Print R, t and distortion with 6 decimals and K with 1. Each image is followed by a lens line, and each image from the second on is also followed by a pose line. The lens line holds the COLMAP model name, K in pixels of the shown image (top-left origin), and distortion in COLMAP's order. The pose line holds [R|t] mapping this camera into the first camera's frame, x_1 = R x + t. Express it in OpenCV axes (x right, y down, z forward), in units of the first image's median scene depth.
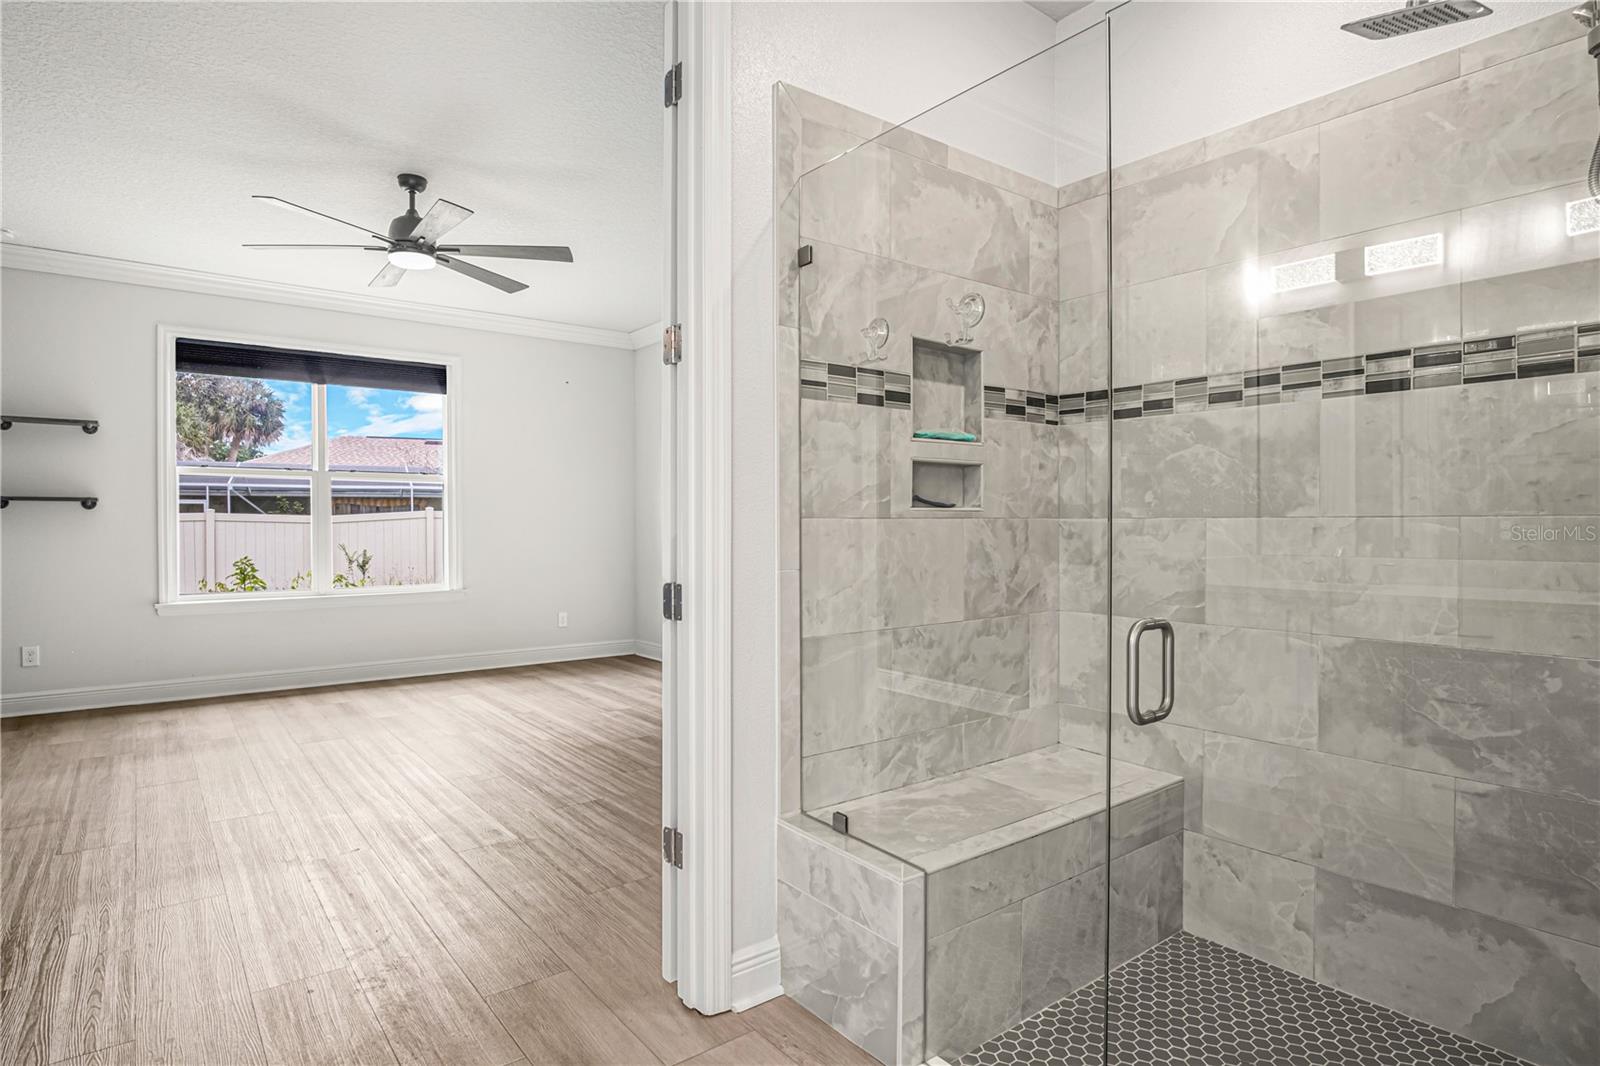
lens RADIAL K [[855.2, 0, 795.8], [0, 855.2, 529.8], [0, 0, 1]] dist [-0.025002, 0.000454]
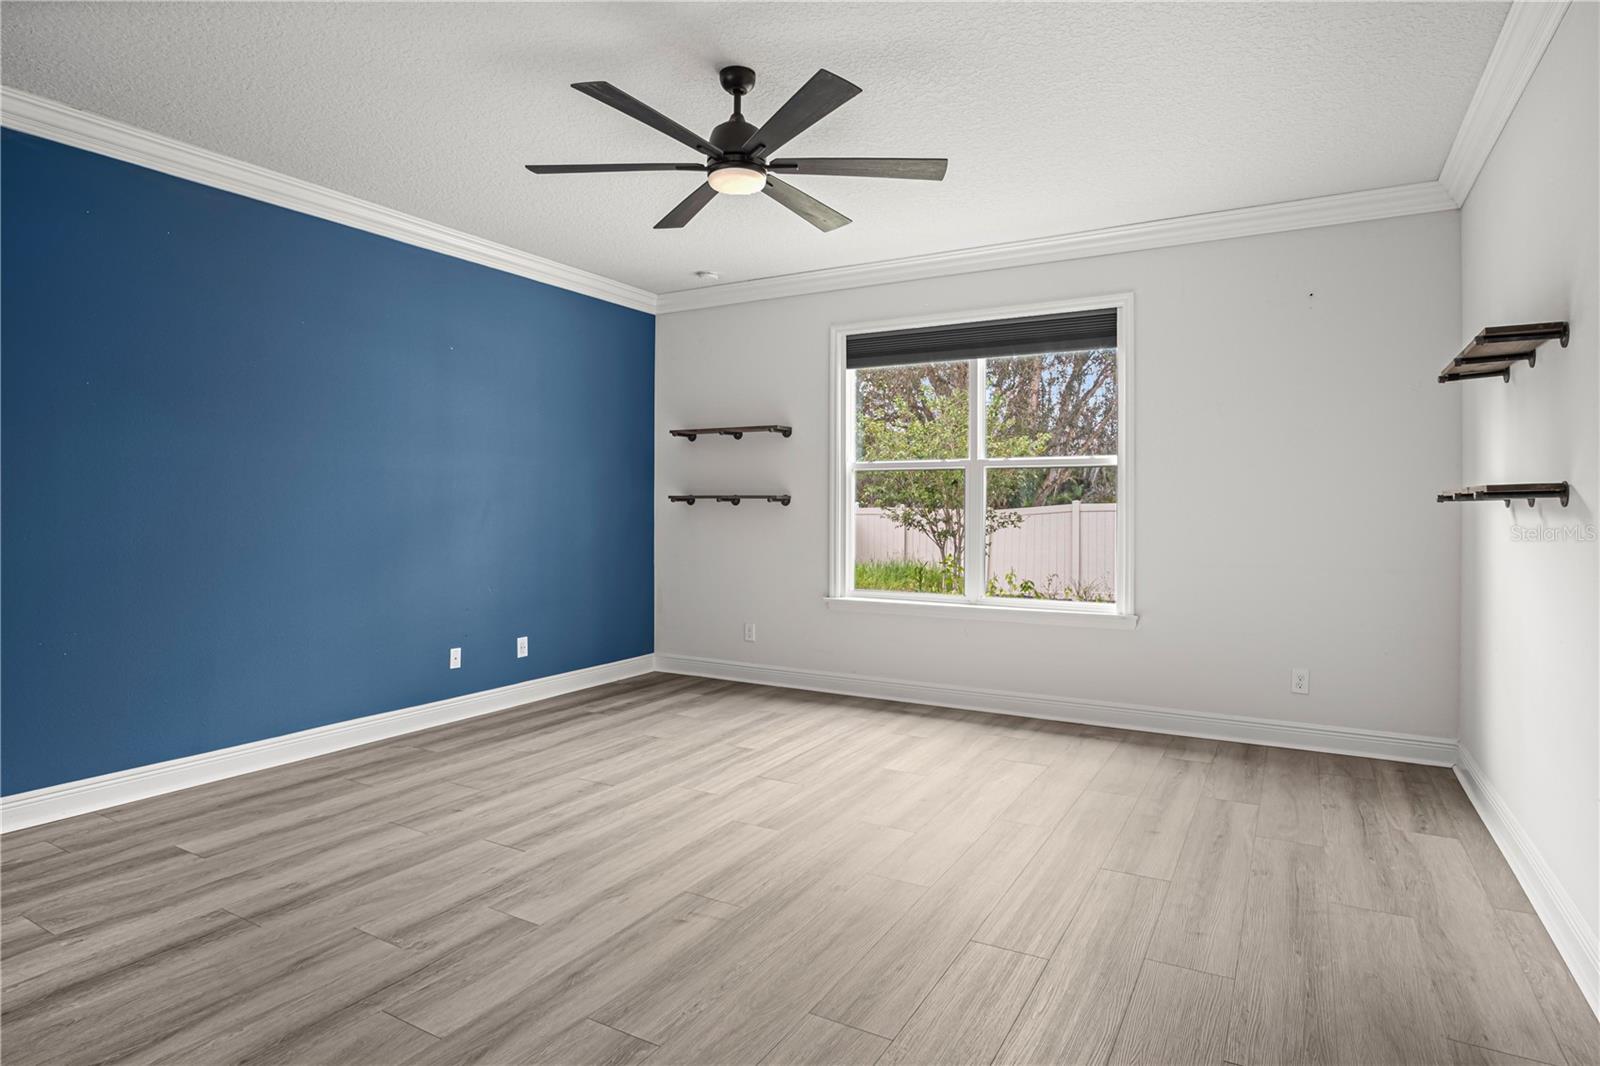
lens RADIAL K [[855.2, 0, 795.8], [0, 855.2, 529.8], [0, 0, 1]] dist [-0.025002, 0.000454]
pose [[0.376378, 0.033354, -0.925866, 0.197593], [-0.010256, 0.999441, 0.031835, -0.027764], [0.926410, -0.002486, 0.376509, 0.557382]]
